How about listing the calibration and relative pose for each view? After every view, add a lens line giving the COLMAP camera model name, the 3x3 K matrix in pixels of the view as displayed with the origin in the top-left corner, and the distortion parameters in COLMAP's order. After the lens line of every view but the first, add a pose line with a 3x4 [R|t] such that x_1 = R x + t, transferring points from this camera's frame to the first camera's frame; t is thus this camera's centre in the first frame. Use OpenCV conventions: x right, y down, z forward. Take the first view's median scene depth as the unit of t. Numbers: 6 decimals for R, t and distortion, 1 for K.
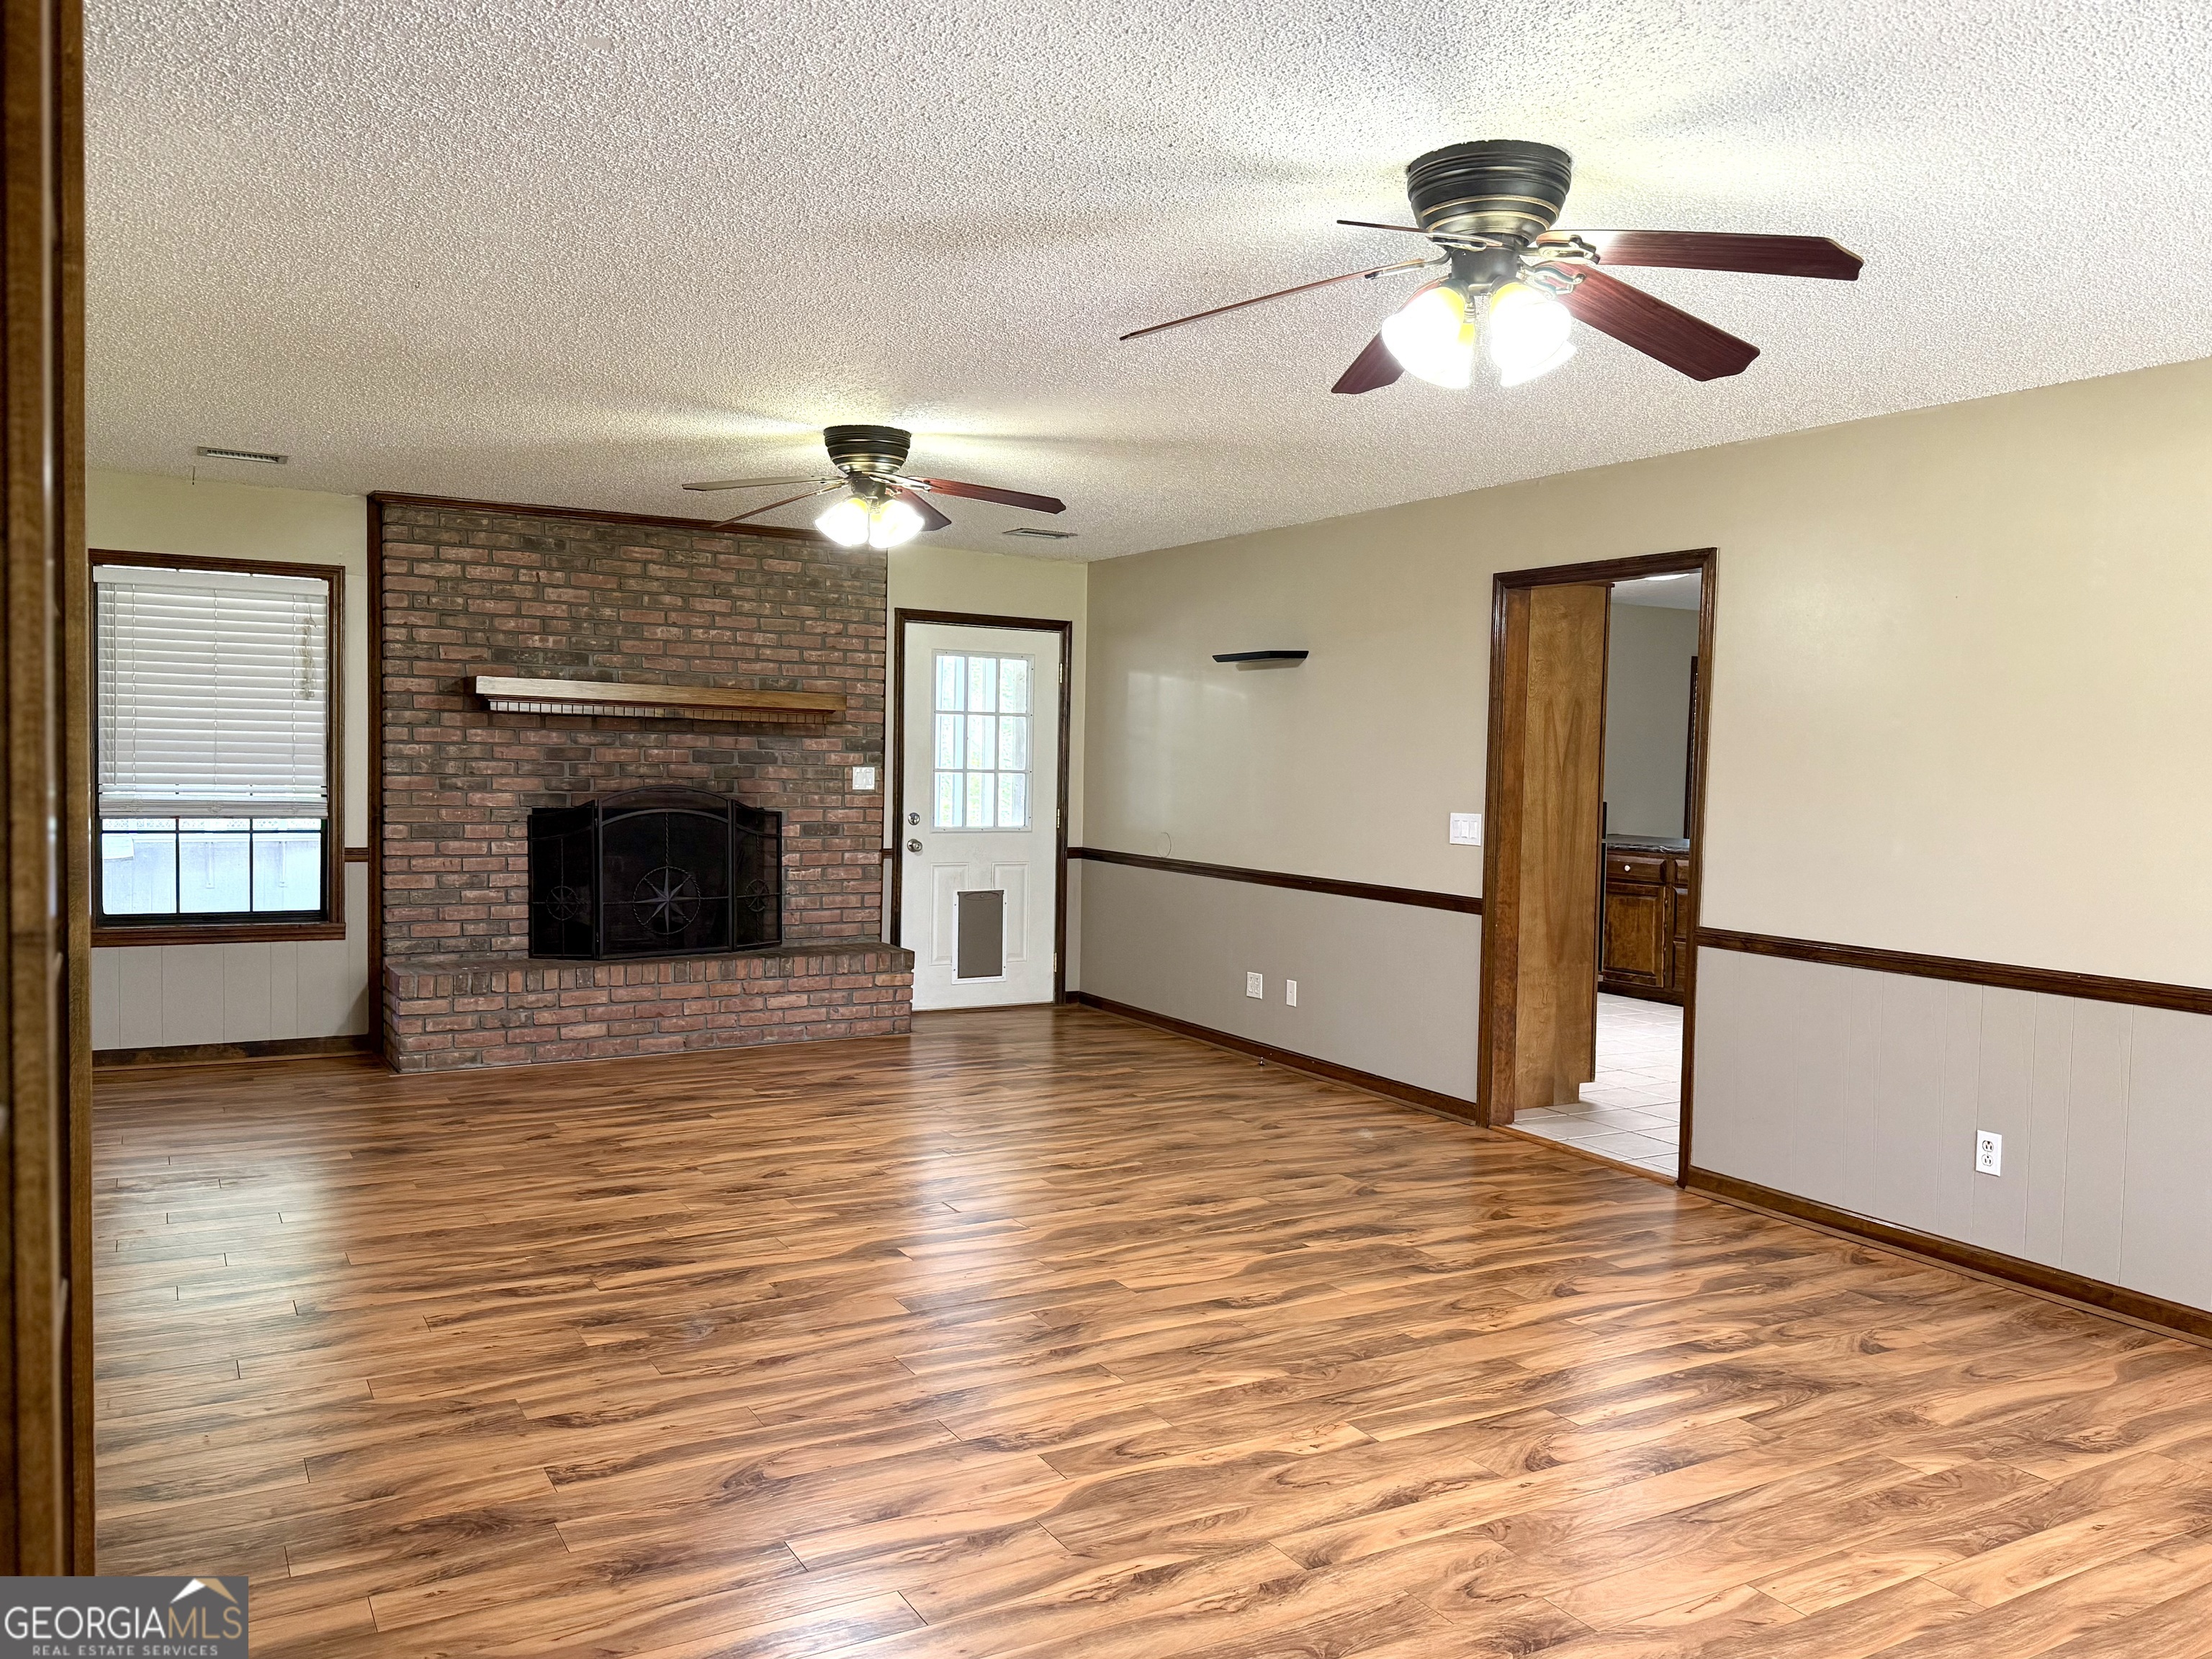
lens RADIAL K [[1668.7, 0, 1091.8], [0, 1668.7, 830.7], [0, 0, 1]] dist [0.089854, -0.124782]
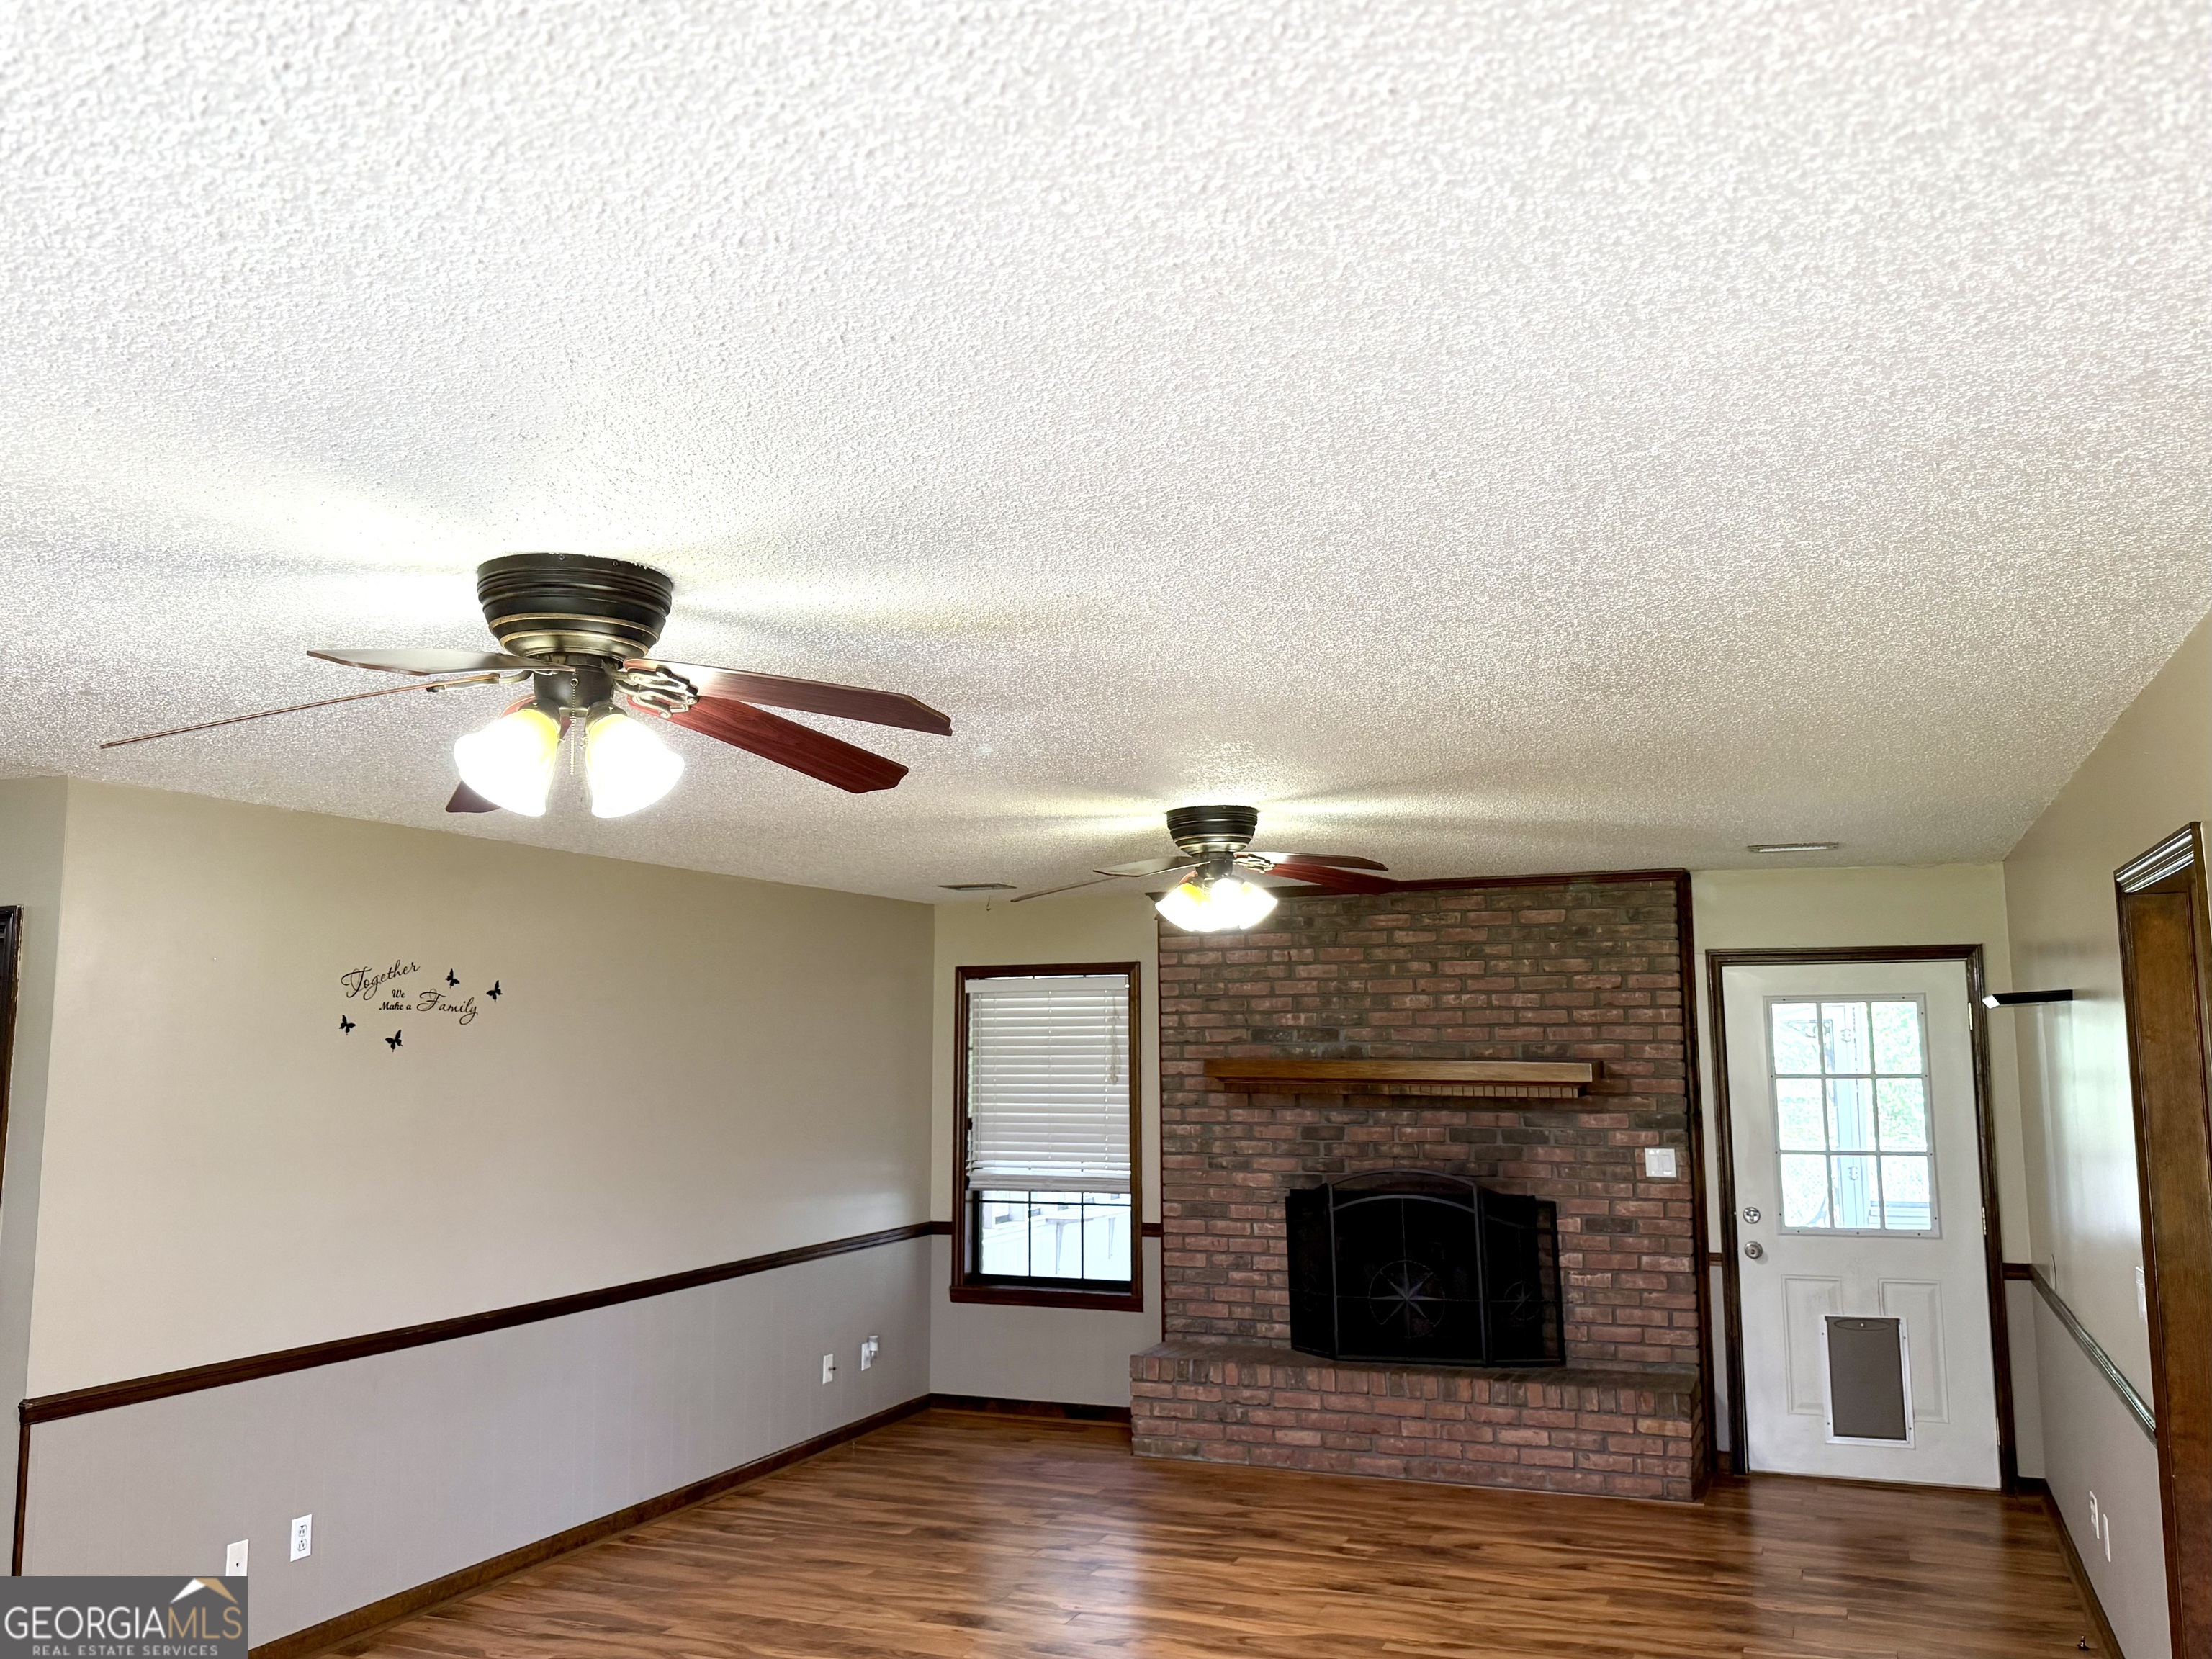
lens RADIAL K [[1747.1, 0, 1026.8], [0, 1747.1, 834.9], [0, 0, 1]] dist [0.255350, -0.488128]
pose [[0.600599, -0.129363, -0.789016, 0.426768], [-0.009609, 0.985585, -0.168906, -0.041472], [0.799492, 0.109026, 0.590699, 0.236338]]
